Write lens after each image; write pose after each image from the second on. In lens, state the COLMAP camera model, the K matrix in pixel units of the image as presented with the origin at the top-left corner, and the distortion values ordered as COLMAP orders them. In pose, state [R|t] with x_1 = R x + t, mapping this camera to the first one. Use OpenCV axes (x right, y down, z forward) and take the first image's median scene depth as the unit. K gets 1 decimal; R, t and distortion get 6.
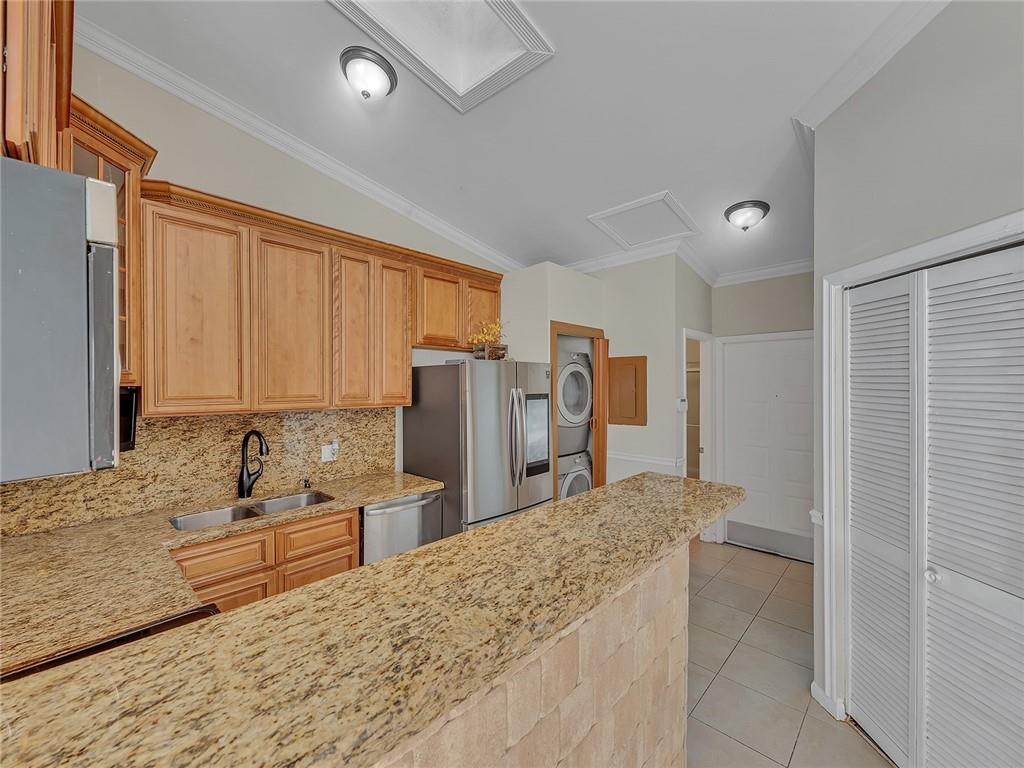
lens RADIAL K [[421.2, 0, 514.9], [0, 421.2, 386.0], [0, 0, 1]] dist [0.015125, -0.003520]
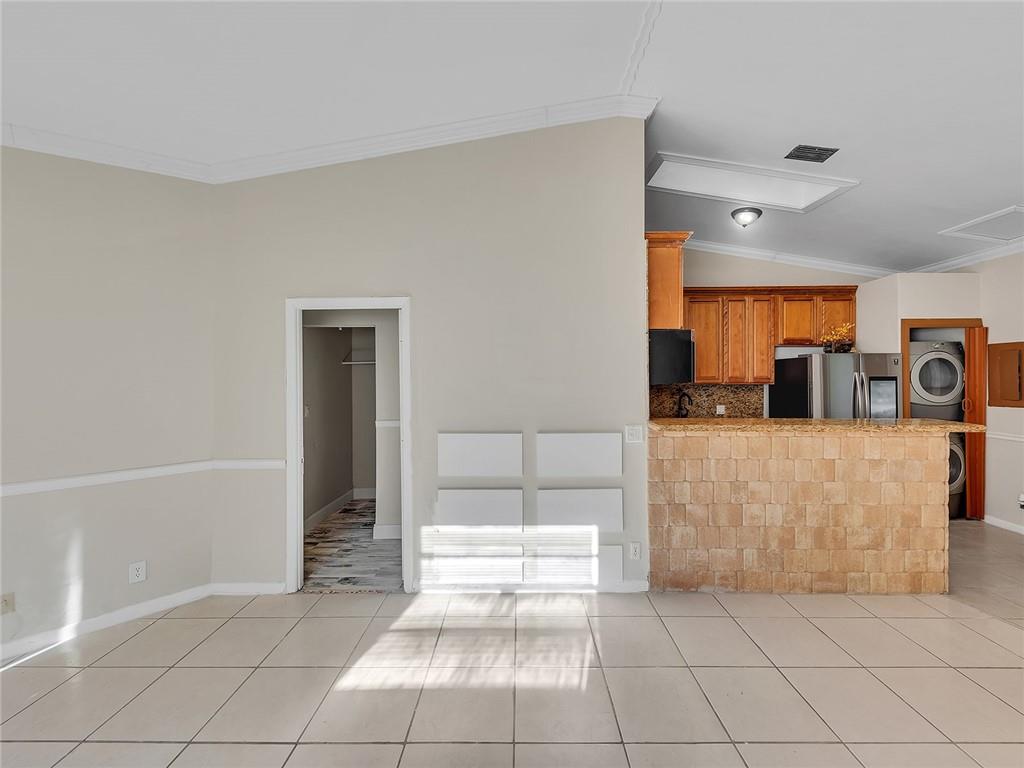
lens RADIAL K [[421.2, 0, 511.9], [0, 421.2, 376.0], [0, 0, 1]] dist [0.015125, -0.003520]
pose [[0.673355, -0.003460, -0.739311, 0.289876], [-0.001037, 0.999984, -0.005625, 0.028463], [0.739319, 0.004555, 0.673340, -0.868650]]
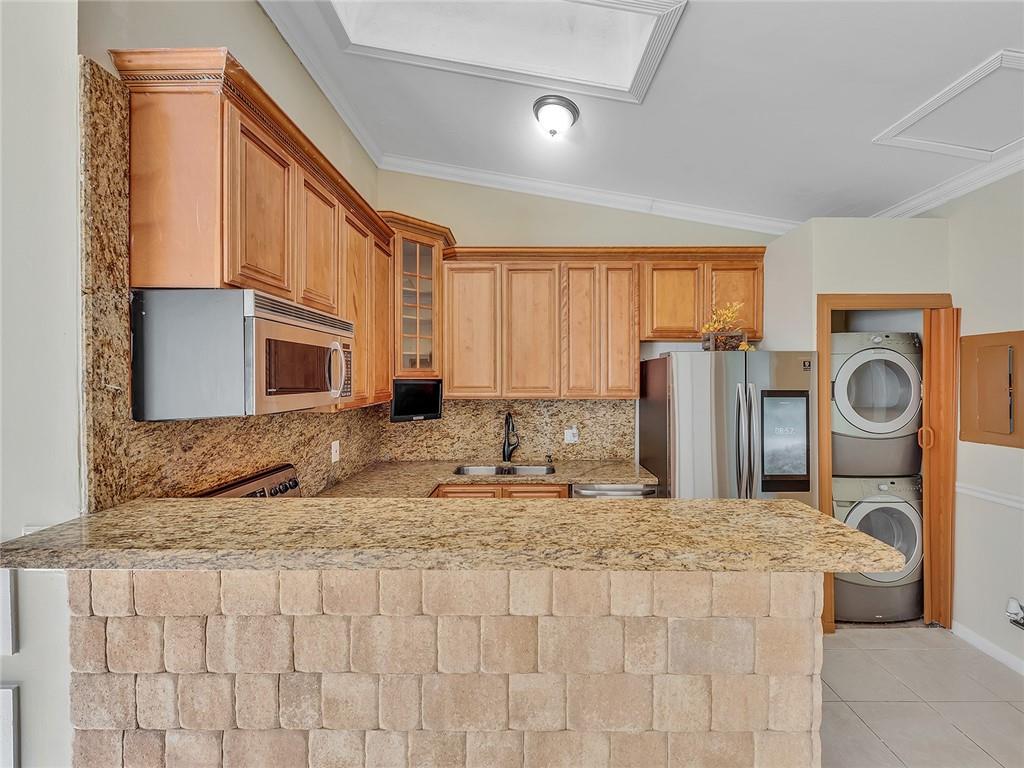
lens RADIAL K [[421.2, 0, 523.0], [0, 421.2, 378.2], [0, 0, 1]] dist [0.015125, -0.003520]
pose [[0.680199, 0.002350, -0.733024, 0.340312], [-0.004067, 0.999992, -0.000568, -0.002252], [0.733016, 0.003368, 0.680203, 0.106562]]
